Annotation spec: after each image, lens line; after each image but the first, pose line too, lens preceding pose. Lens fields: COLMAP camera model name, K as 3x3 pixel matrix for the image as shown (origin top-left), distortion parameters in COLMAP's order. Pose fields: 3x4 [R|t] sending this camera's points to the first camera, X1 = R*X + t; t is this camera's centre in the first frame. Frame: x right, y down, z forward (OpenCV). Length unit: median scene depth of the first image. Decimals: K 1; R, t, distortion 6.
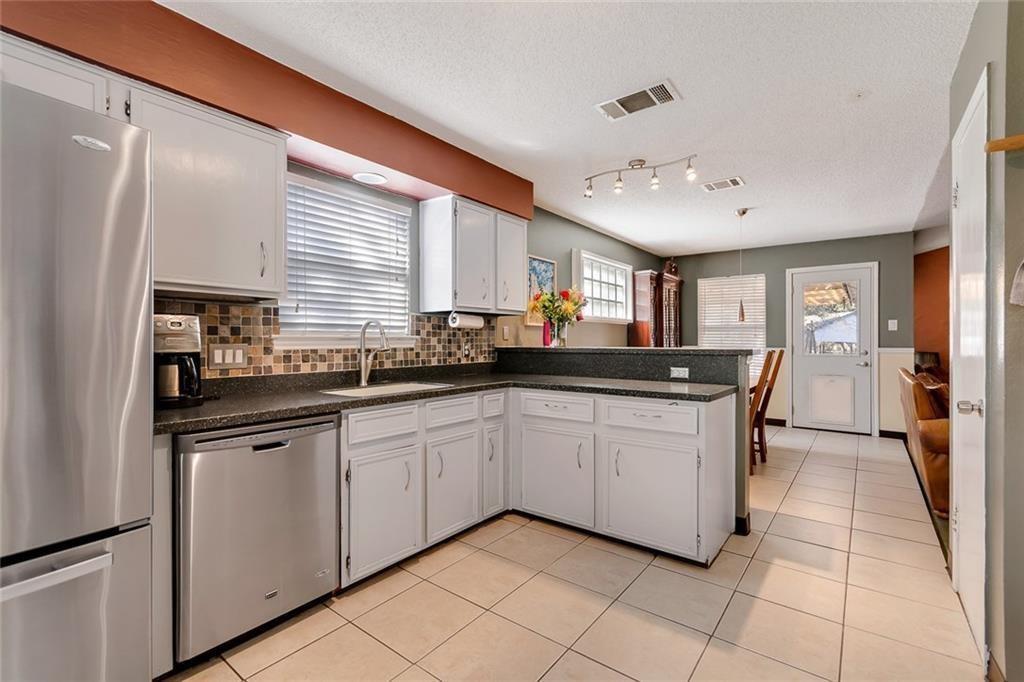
lens RADIAL K [[451.7, 0, 517.9], [0, 451.7, 343.8], [0, 0, 1]] dist [0.007356, -0.003015]
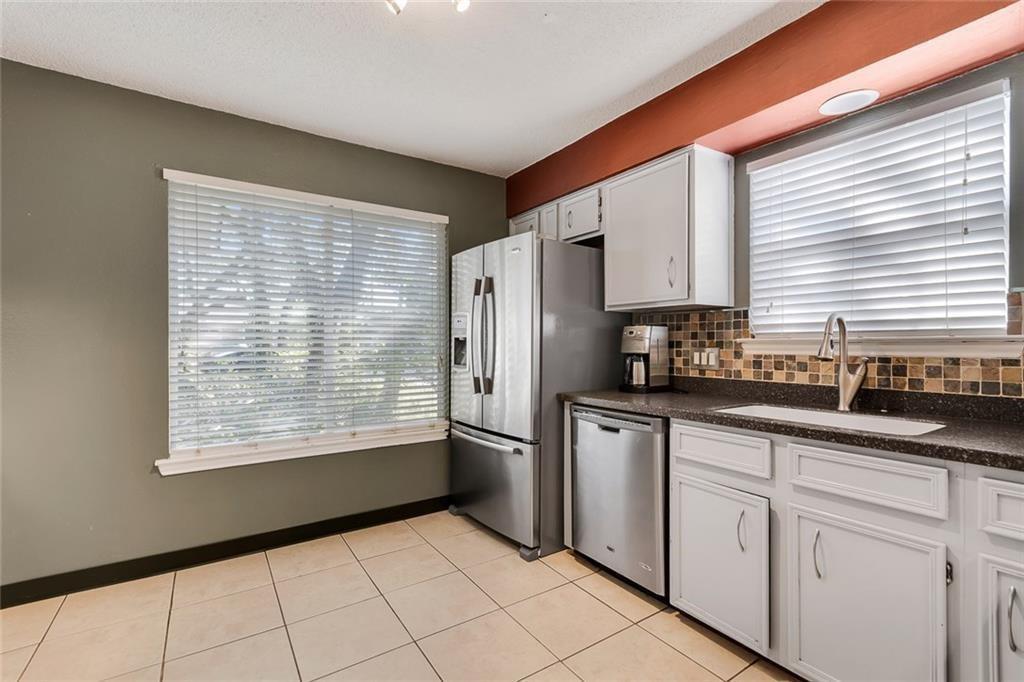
lens RADIAL K [[451.7, 0, 503.1], [0, 451.7, 342.3], [0, 0, 1]] dist [0.007356, -0.003015]
pose [[-0.322843, -0.001322, -0.946452, 0.429005], [-0.004065, 0.999992, -0.000010, -0.007719], [0.946444, 0.003844, -0.322846, 0.660860]]
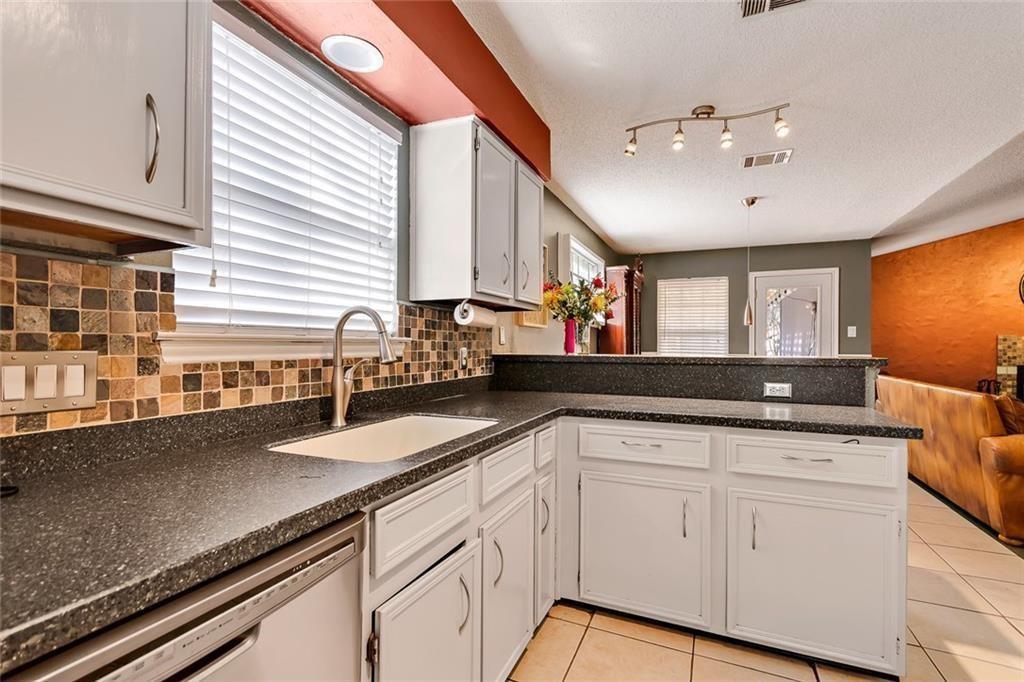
lens RADIAL K [[451.7, 0, 515.0], [0, 451.7, 348.6], [0, 0, 1]] dist [0.007356, -0.003015]
pose [[0.970979, 0.002892, 0.239147, -0.238685], [-0.002883, 0.999996, -0.000389, -0.002433], [-0.239147, -0.000312, 0.970983, 0.368472]]
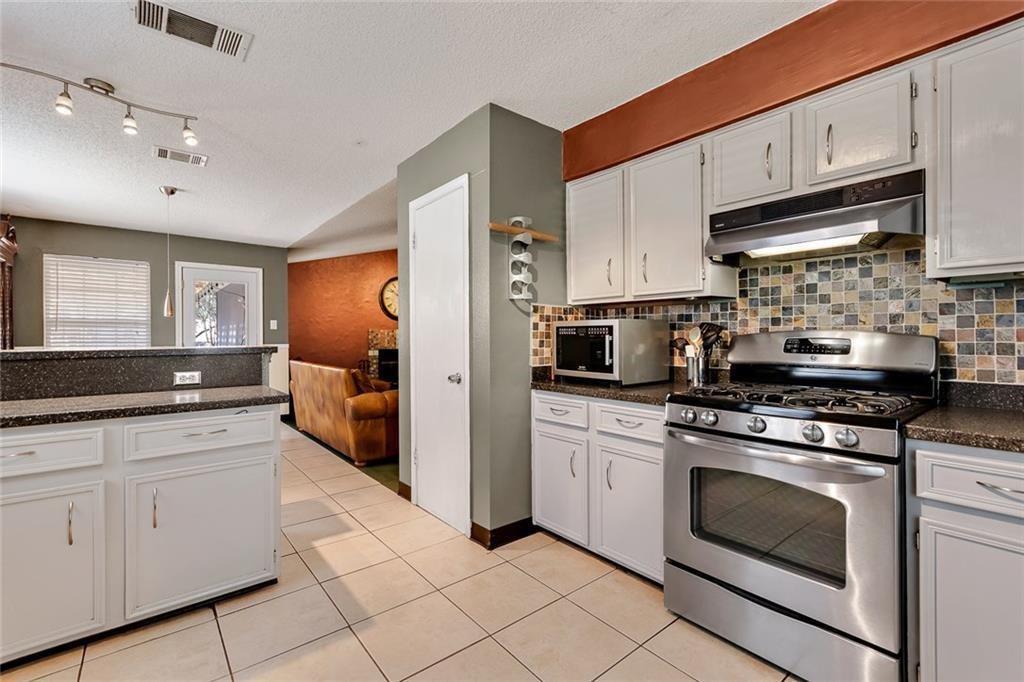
lens RADIAL K [[451.7, 0, 511.6], [0, 451.7, 335.2], [0, 0, 1]] dist [0.007356, -0.003015]
pose [[0.231622, 0.002556, 0.972802, -0.292805], [0.011934, 0.999914, -0.005469, -0.001306], [-0.972733, 0.012876, 0.231572, 0.239416]]
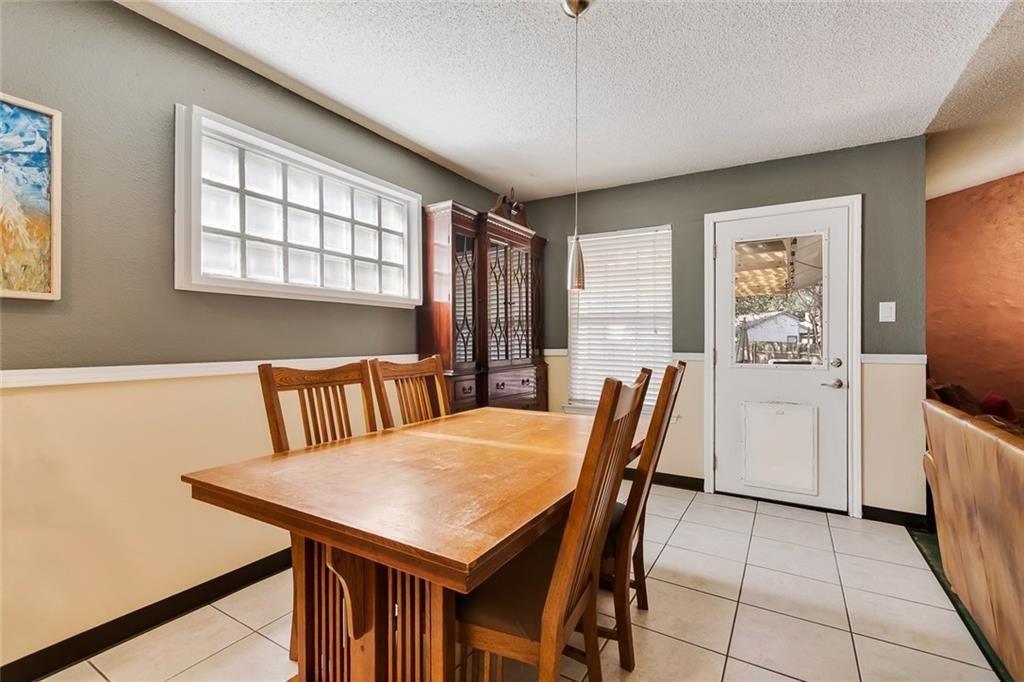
lens RADIAL K [[451.7, 0, 523.1], [0, 451.7, 342.9], [0, 0, 1]] dist [0.007356, -0.003015]
pose [[0.992646, 0.000675, 0.121051, 0.593775], [-0.000648, 1.000000, -0.000269, -0.007619], [-0.121051, 0.000189, 0.992646, 0.923823]]
